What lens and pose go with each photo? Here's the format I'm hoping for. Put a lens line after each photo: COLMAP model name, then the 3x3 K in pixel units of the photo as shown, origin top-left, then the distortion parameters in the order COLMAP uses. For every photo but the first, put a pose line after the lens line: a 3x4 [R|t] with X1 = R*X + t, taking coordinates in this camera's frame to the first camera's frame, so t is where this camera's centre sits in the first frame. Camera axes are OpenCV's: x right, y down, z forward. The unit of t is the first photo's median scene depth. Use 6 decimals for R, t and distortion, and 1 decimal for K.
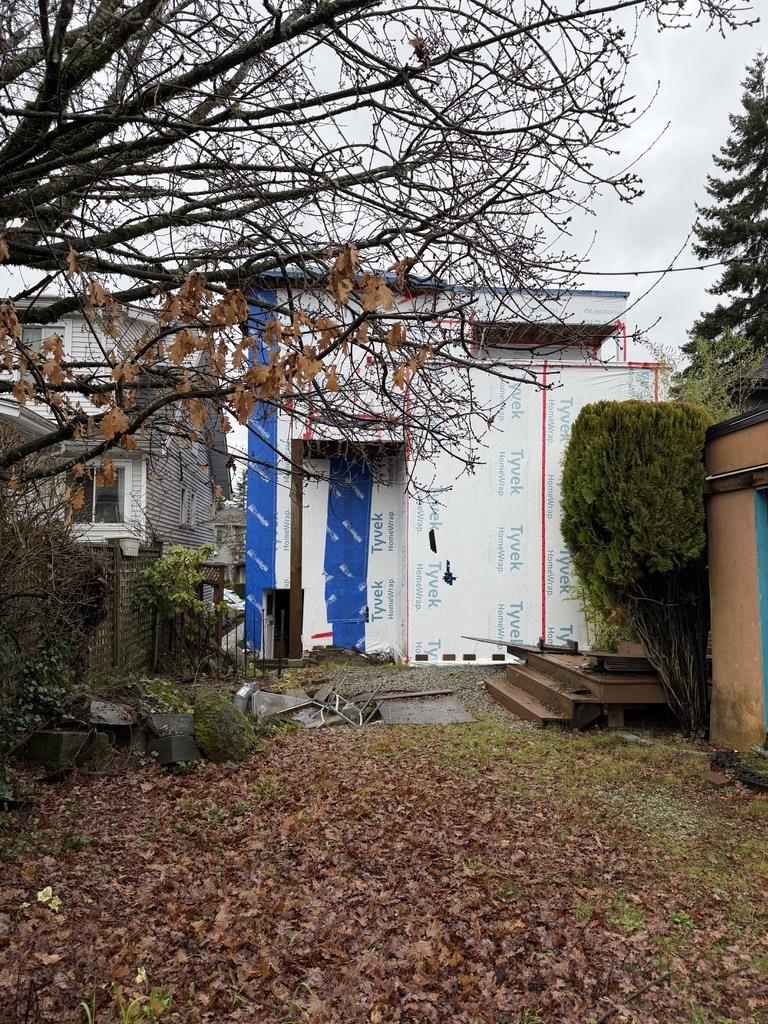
lens RADIAL K [[703.5, 0, 384.0], [0, 703.5, 512.0], [0, 0, 1]] dist [0.008149, -0.026405]
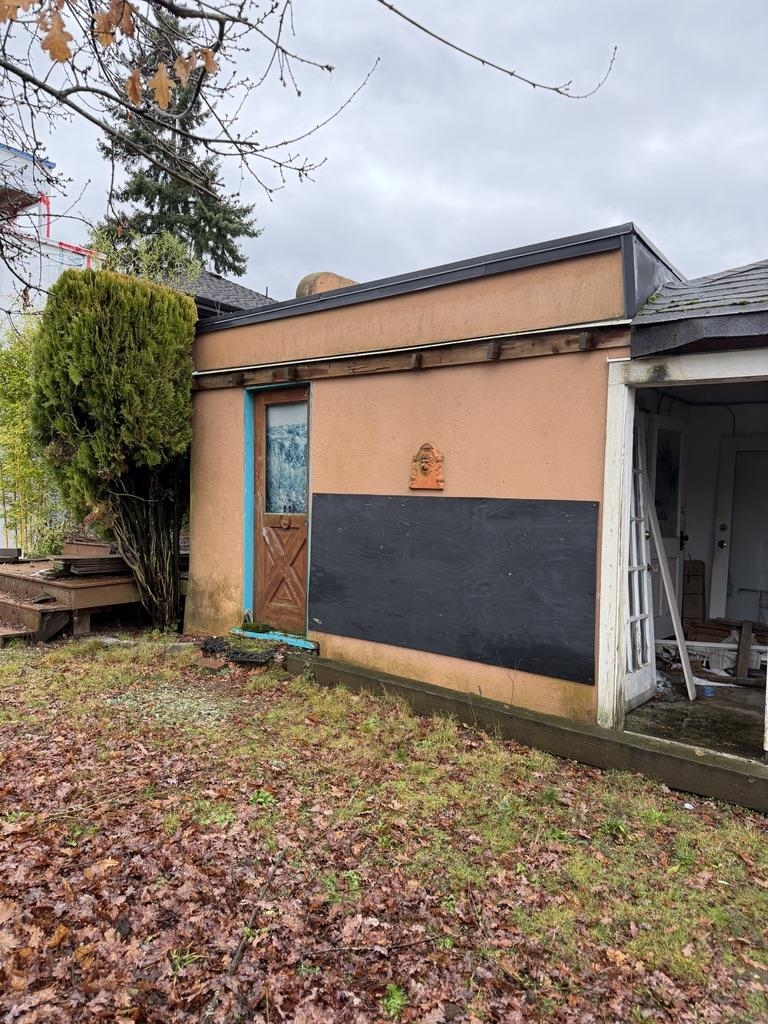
lens RADIAL K [[703.5, 0, 384.0], [0, 703.5, 512.0], [0, 0, 1]] dist [0.008149, -0.026405]
pose [[0.677402, -0.016799, 0.735421, -0.093246], [-0.076916, 0.992642, 0.093522, 0.034007], [-0.731581, -0.119918, 0.671125, 0.122878]]
